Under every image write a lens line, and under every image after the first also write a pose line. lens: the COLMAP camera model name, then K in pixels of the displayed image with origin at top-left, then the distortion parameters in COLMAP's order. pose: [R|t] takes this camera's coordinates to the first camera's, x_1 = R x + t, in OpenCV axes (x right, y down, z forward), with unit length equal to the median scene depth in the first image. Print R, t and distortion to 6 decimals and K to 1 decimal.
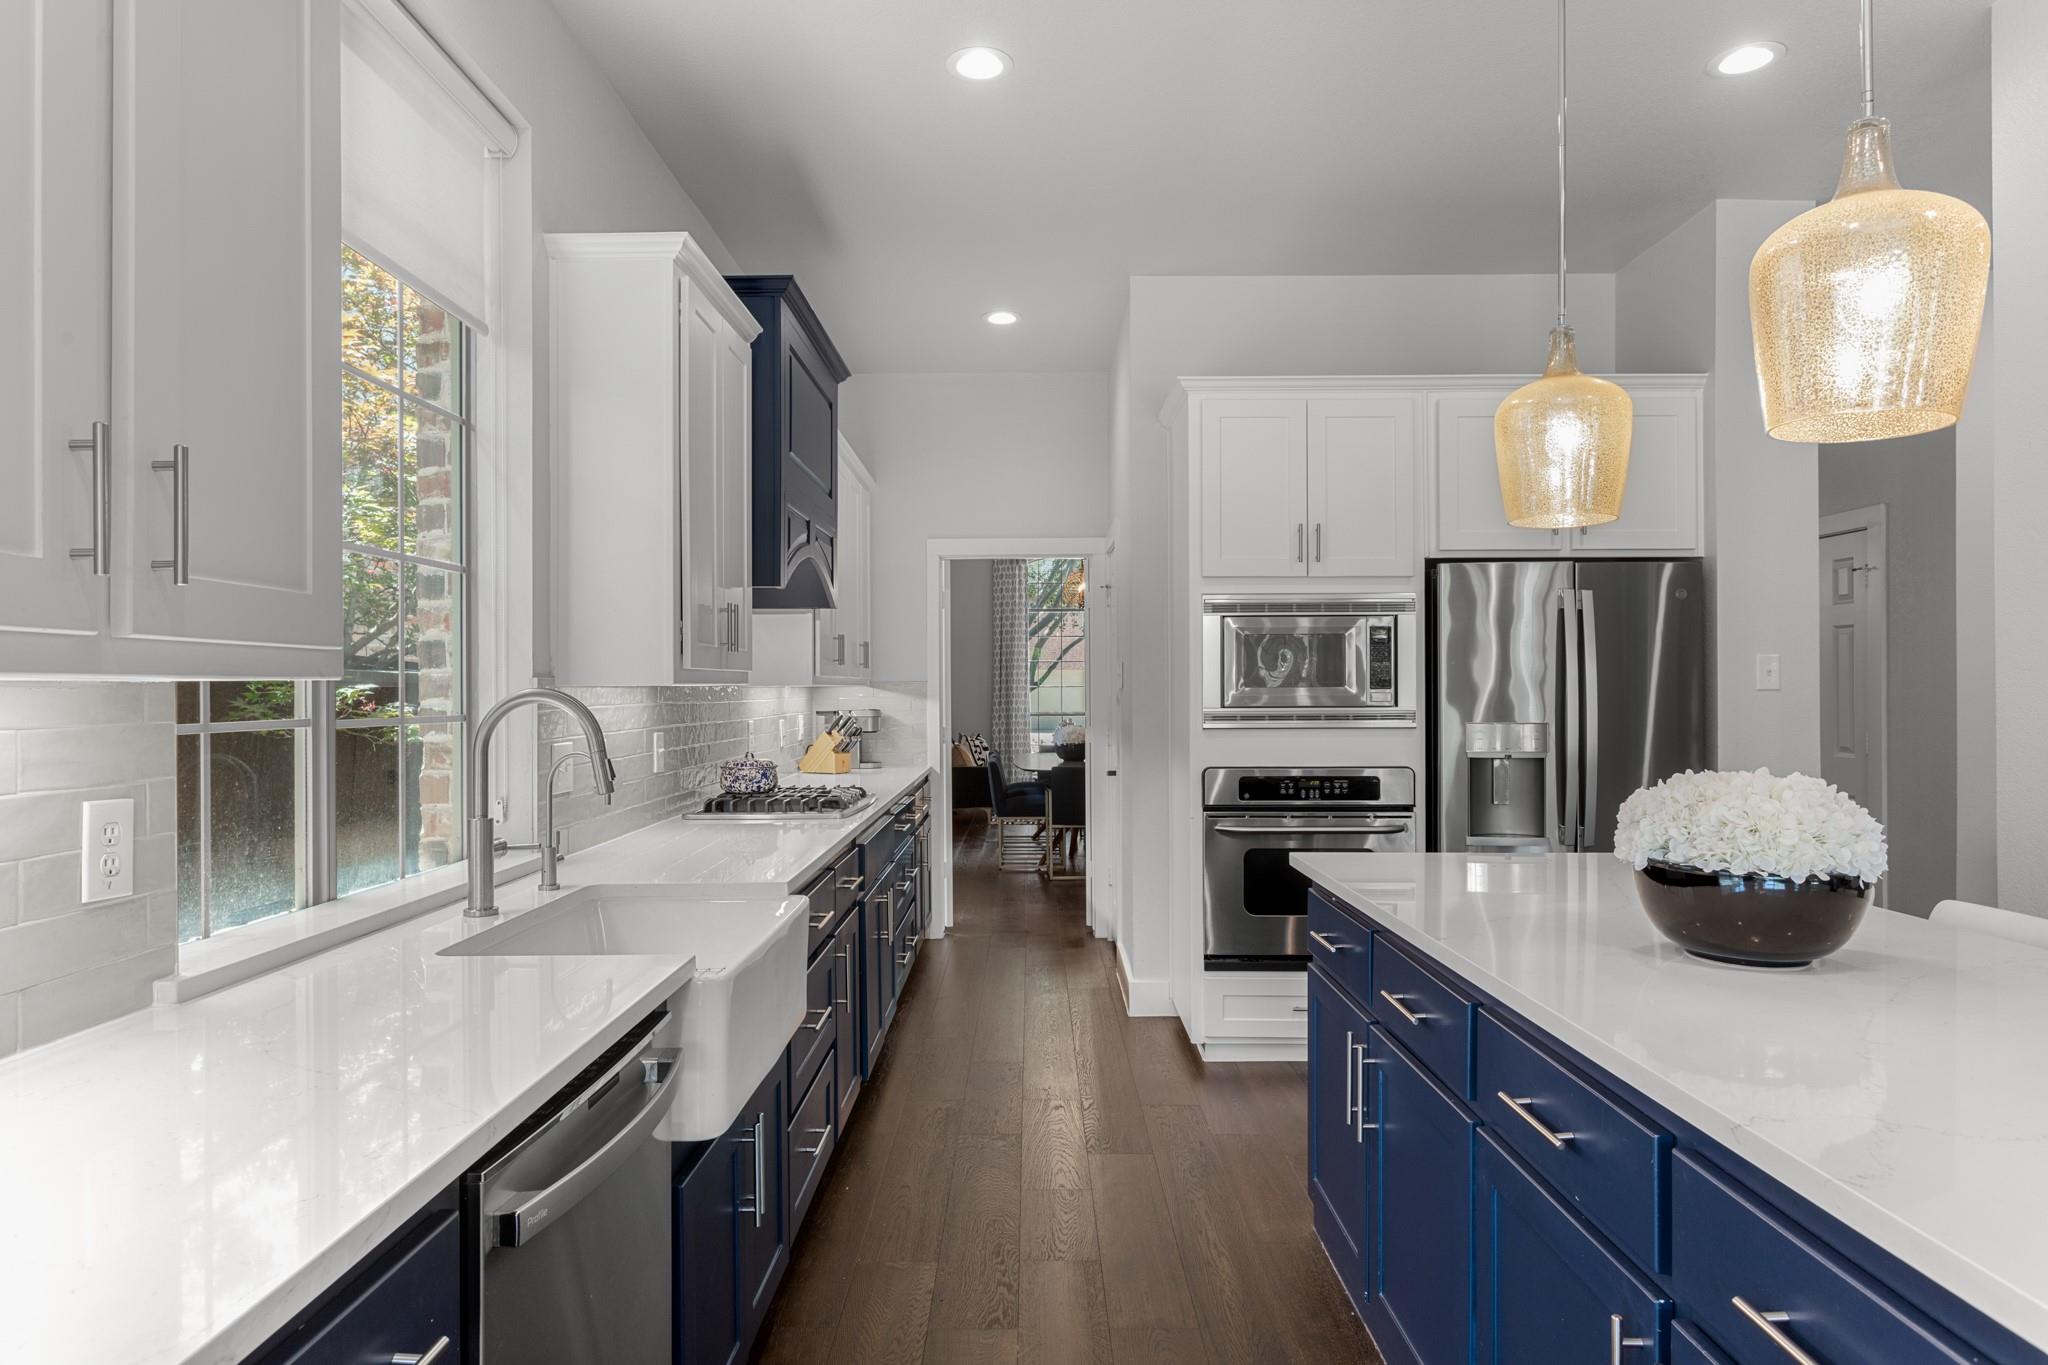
lens RADIAL K [[1199.7, 0, 1024.0], [0, 1199.7, 682.5], [0, 0, 1]] dist [-0.000607, 0.000147]
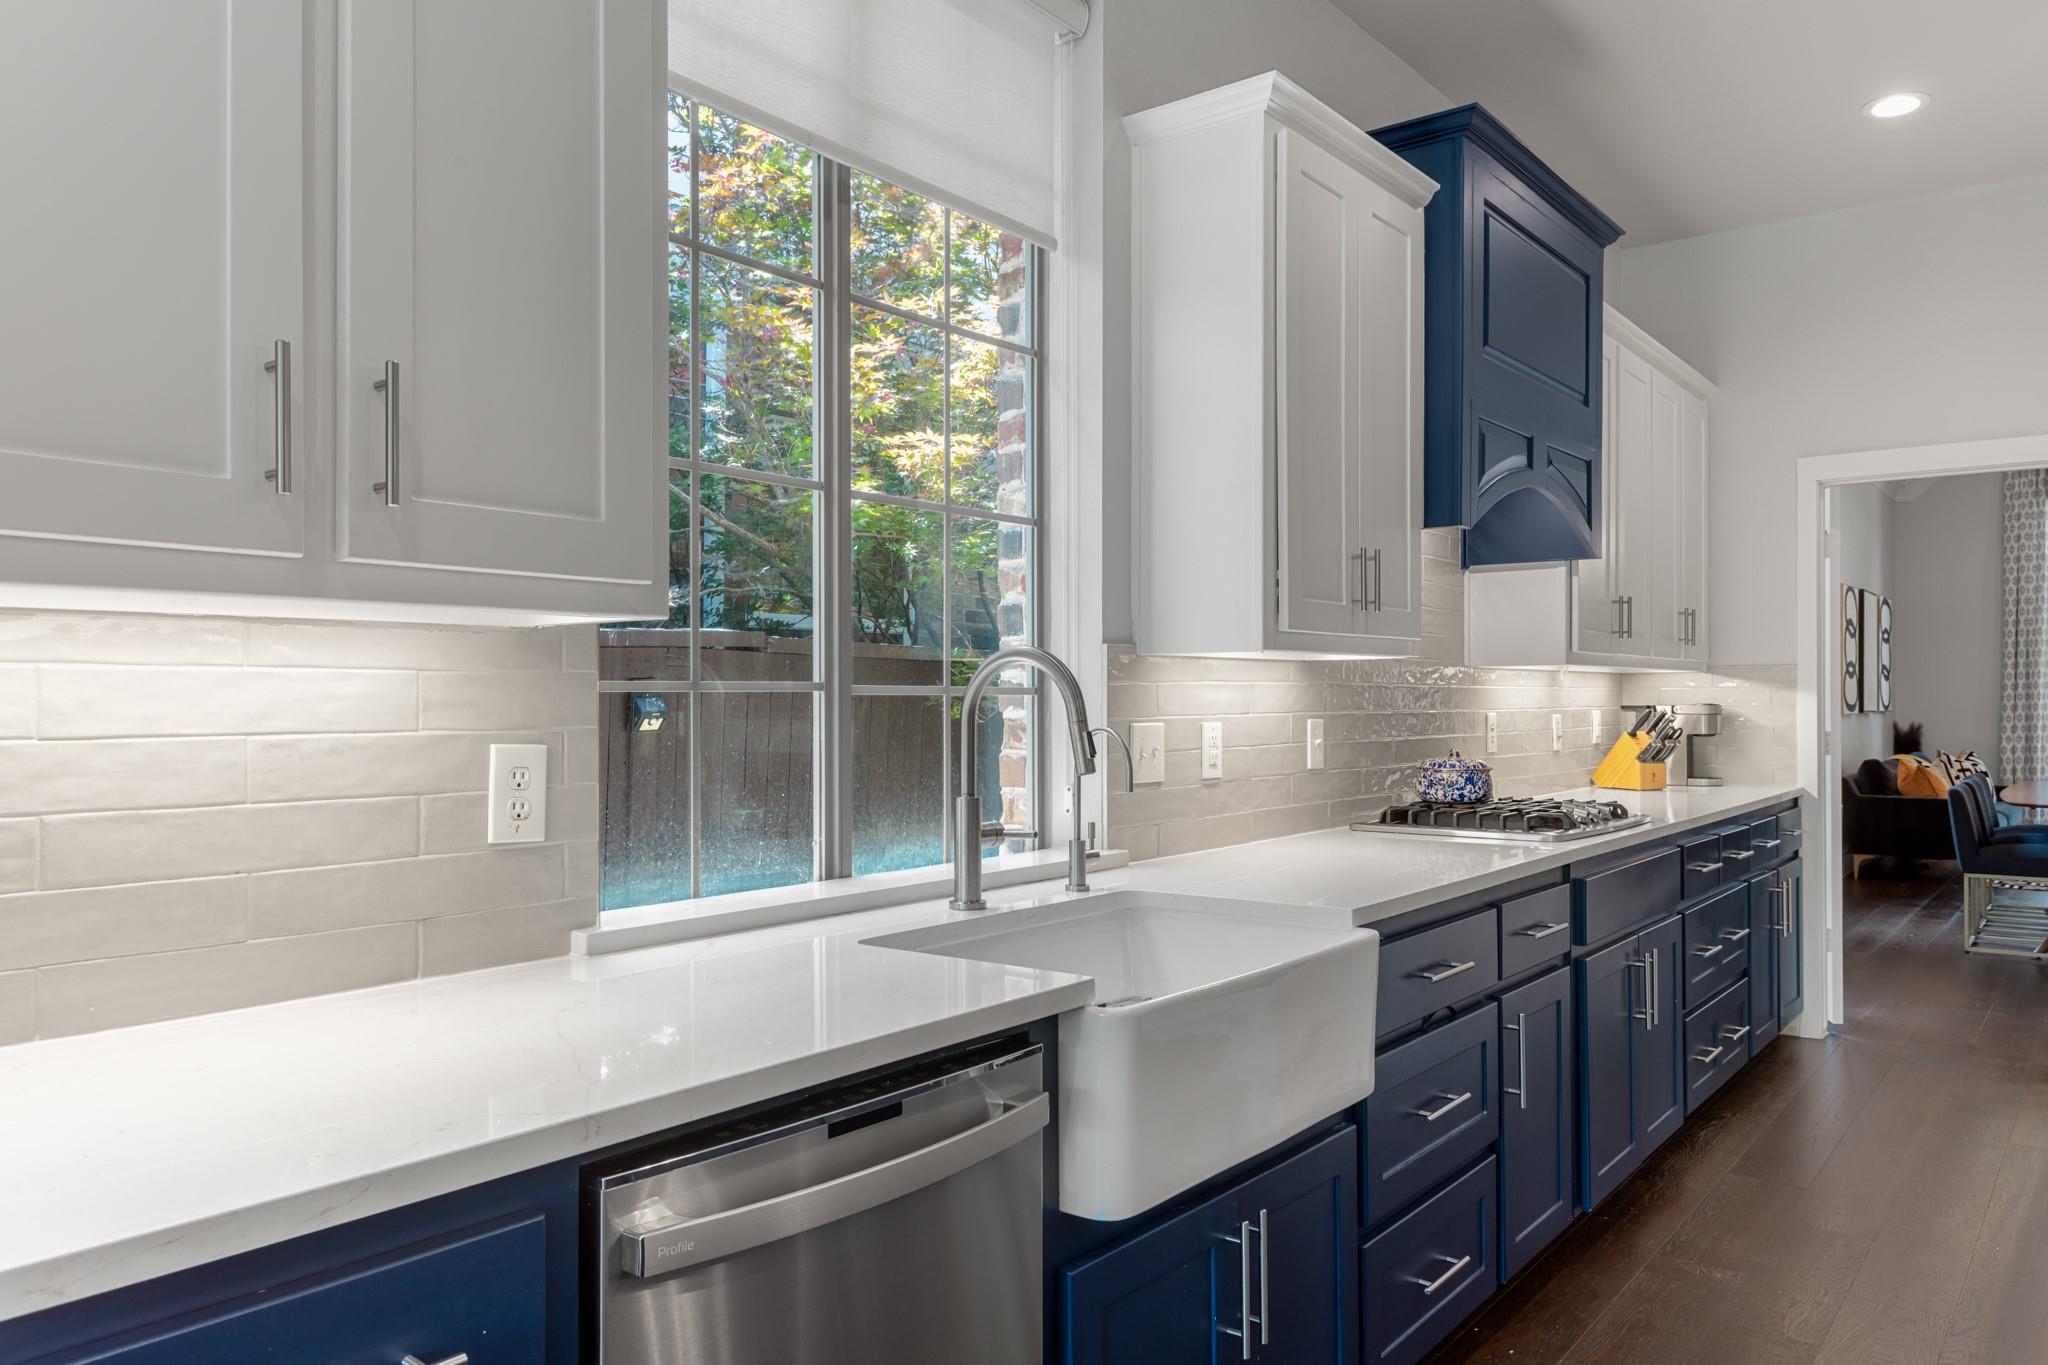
lens RADIAL K [[1431.0, 0, 1021.0], [0, 1431.0, 695.2], [0, 0, 1]] dist [0.006000, -0.000301]
pose [[0.789094, 0.001682, -0.614271, 0.111217], [0.001728, 0.999986, 0.004958, 0.018099], [0.614270, -0.004974, 0.789080, 0.109104]]
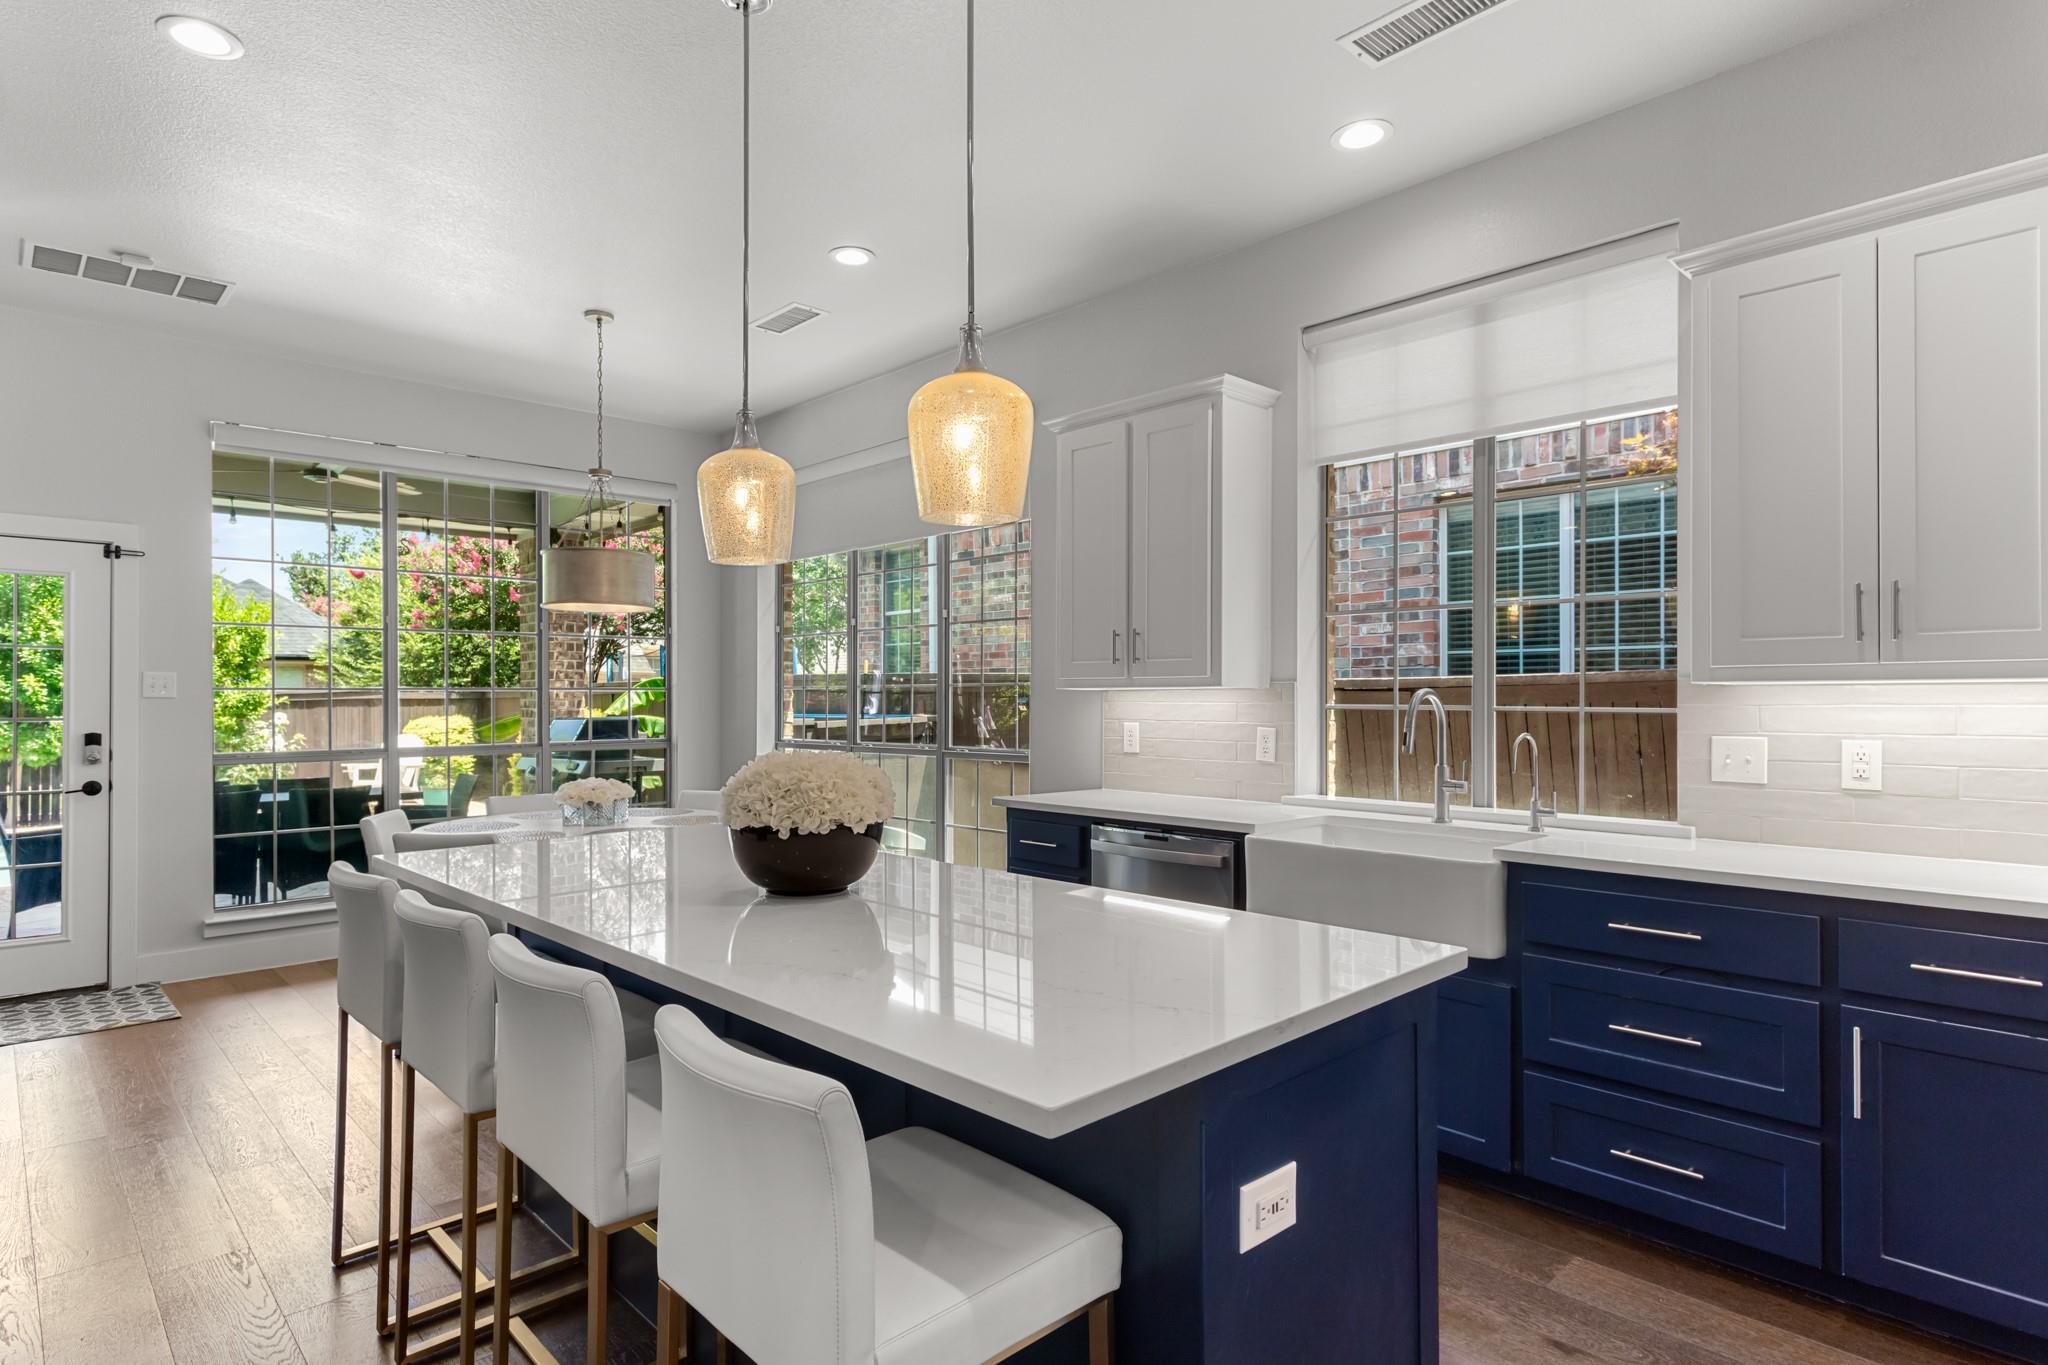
lens RADIAL K [[1011.9, 0, 1024.0], [0, 1011.9, 682.5], [0, 0, 1]] dist [0.001804, 0.000851]
pose [[-0.693045, -0.011225, -0.720807, 0.513611], [0.003238, 0.999820, -0.018683, 0.011194], [0.720887, -0.015282, -0.692884, 0.815342]]
